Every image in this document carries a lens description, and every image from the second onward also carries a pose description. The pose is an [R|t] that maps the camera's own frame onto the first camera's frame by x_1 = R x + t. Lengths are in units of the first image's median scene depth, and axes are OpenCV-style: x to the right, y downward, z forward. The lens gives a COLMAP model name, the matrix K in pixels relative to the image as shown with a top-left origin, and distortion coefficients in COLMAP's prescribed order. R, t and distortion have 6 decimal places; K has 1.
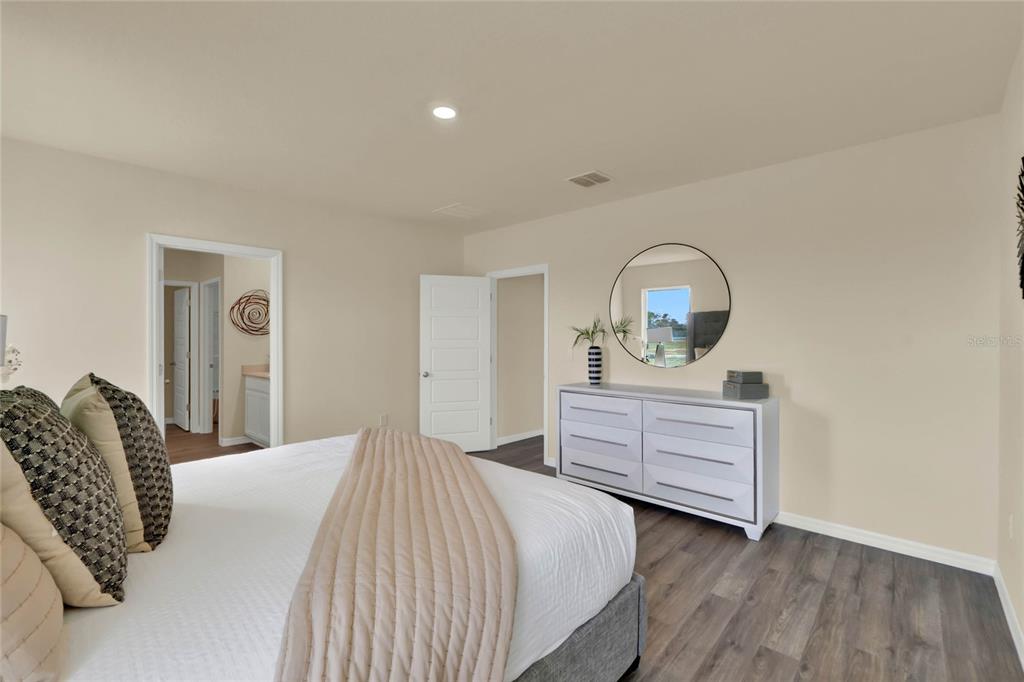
lens RADIAL K [[439.3, 0, 512.0], [0, 439.3, 341.0], [0, 0, 1]] dist [-0.002143, -0.000541]
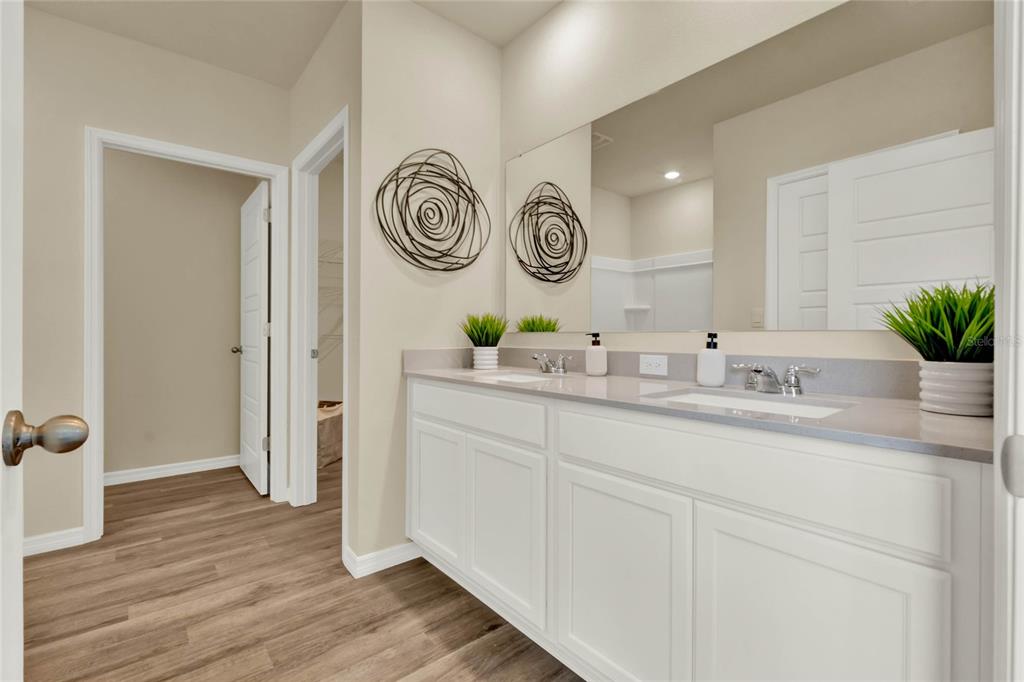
lens RADIAL K [[454.3, 0, 512.0], [0, 454.3, 341.0], [0, 0, 1]] dist [0.002722, 0.000735]
pose [[0.991064, 0.002819, -0.133358, -0.471976], [-0.002708, 0.999996, 0.001017, 0.047775], [0.133360, -0.000647, 0.991067, 0.632402]]
